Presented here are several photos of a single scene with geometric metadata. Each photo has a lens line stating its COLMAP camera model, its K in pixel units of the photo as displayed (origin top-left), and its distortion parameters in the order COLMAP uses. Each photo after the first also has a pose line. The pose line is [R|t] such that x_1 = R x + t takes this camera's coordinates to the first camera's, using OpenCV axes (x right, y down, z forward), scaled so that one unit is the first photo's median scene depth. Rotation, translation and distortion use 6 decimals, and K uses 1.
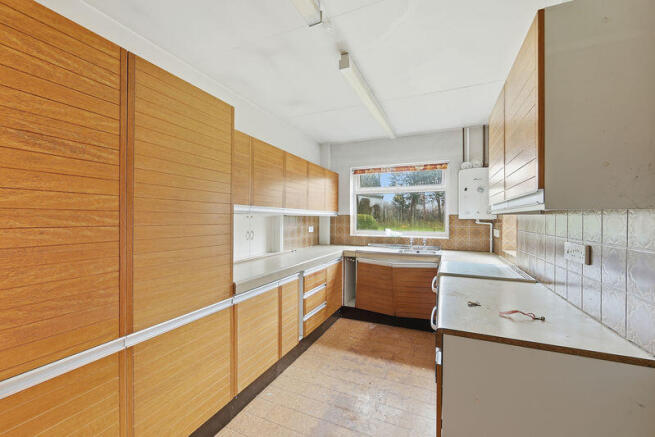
lens RADIAL K [[263.1, 0, 325.5], [0, 263.1, 218.9], [0, 0, 1]] dist [-0.009070, -0.000480]
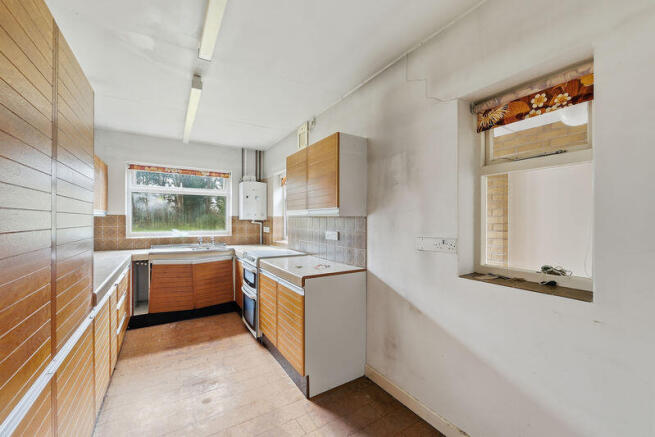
lens RADIAL K [[263.1, 0, 331.9], [0, 263.1, 219.2], [0, 0, 1]] dist [-0.009070, -0.000480]
pose [[0.549304, 0.000358, 0.835622, -0.306339], [-0.001091, 0.999999, 0.000288, -0.002574], [-0.835622, -0.001070, 0.549304, -0.066746]]
